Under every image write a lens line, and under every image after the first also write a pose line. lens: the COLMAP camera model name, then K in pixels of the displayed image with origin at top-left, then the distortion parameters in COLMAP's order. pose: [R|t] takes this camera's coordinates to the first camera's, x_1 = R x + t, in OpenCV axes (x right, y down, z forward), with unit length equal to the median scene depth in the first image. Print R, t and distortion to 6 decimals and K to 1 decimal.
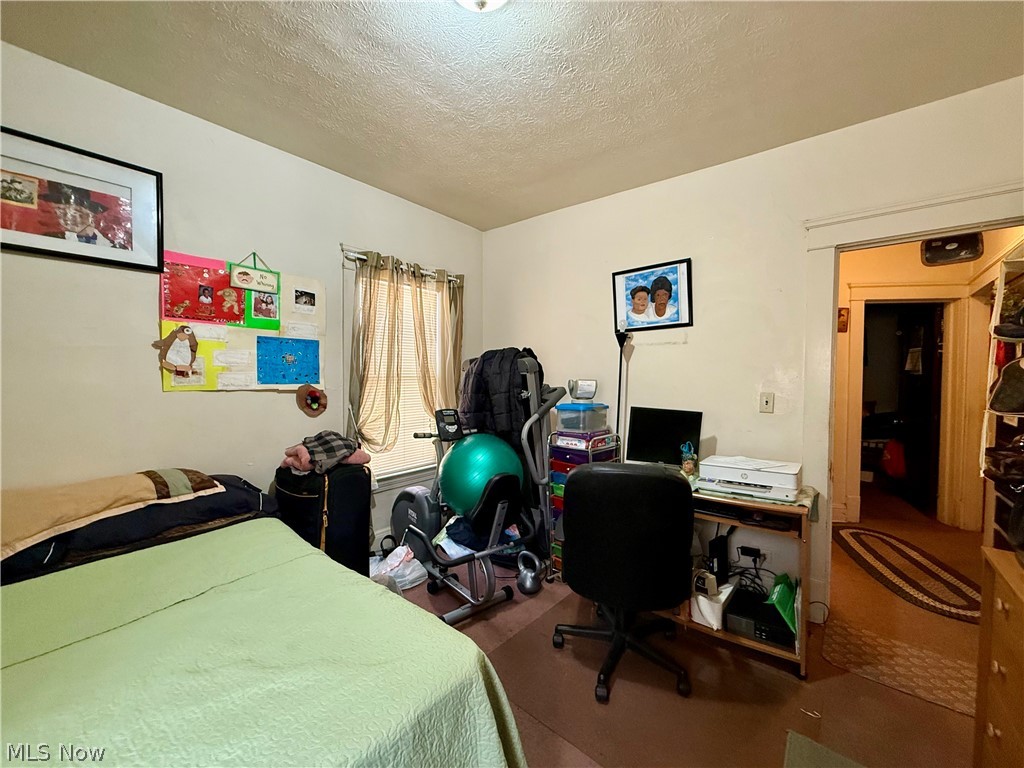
lens RADIAL K [[407.3, 0, 507.7], [0, 407.3, 384.6], [0, 0, 1]] dist [-0.001644, 0.000669]
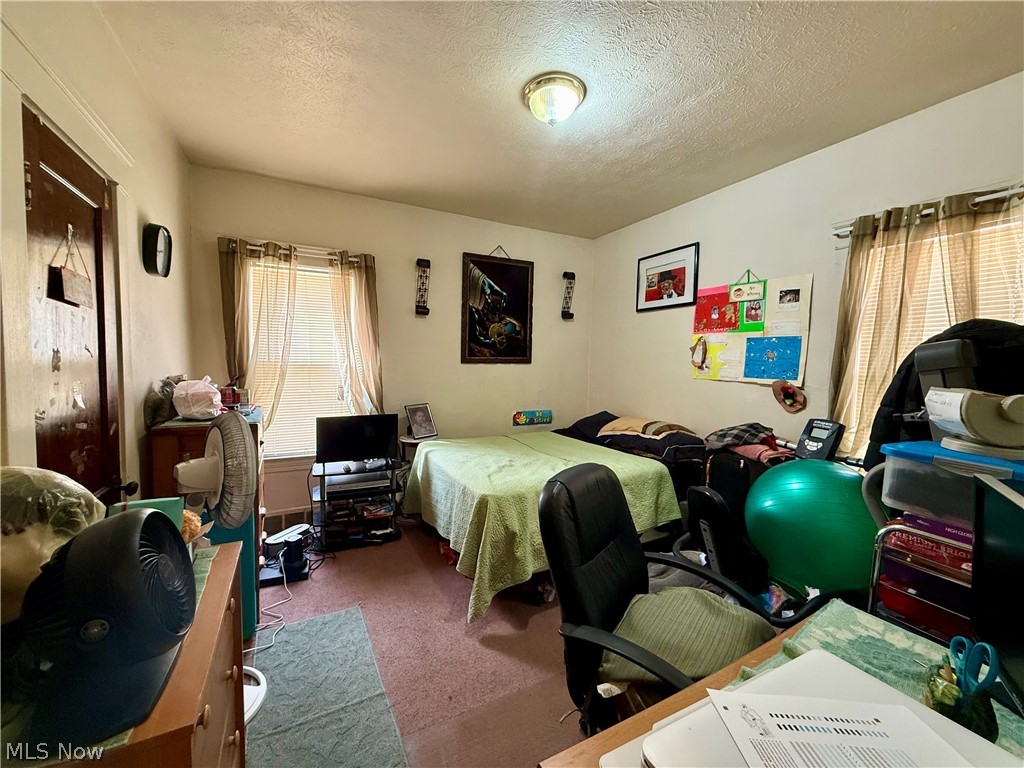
lens RADIAL K [[407.3, 0, 517.2], [0, 407.3, 385.5], [0, 0, 1]] dist [-0.001644, 0.000669]
pose [[-0.371996, 0.047511, -0.927018, 0.782437], [-0.042916, 0.996741, 0.068306, -0.030538], [0.927242, 0.065193, -0.368744, 0.819693]]
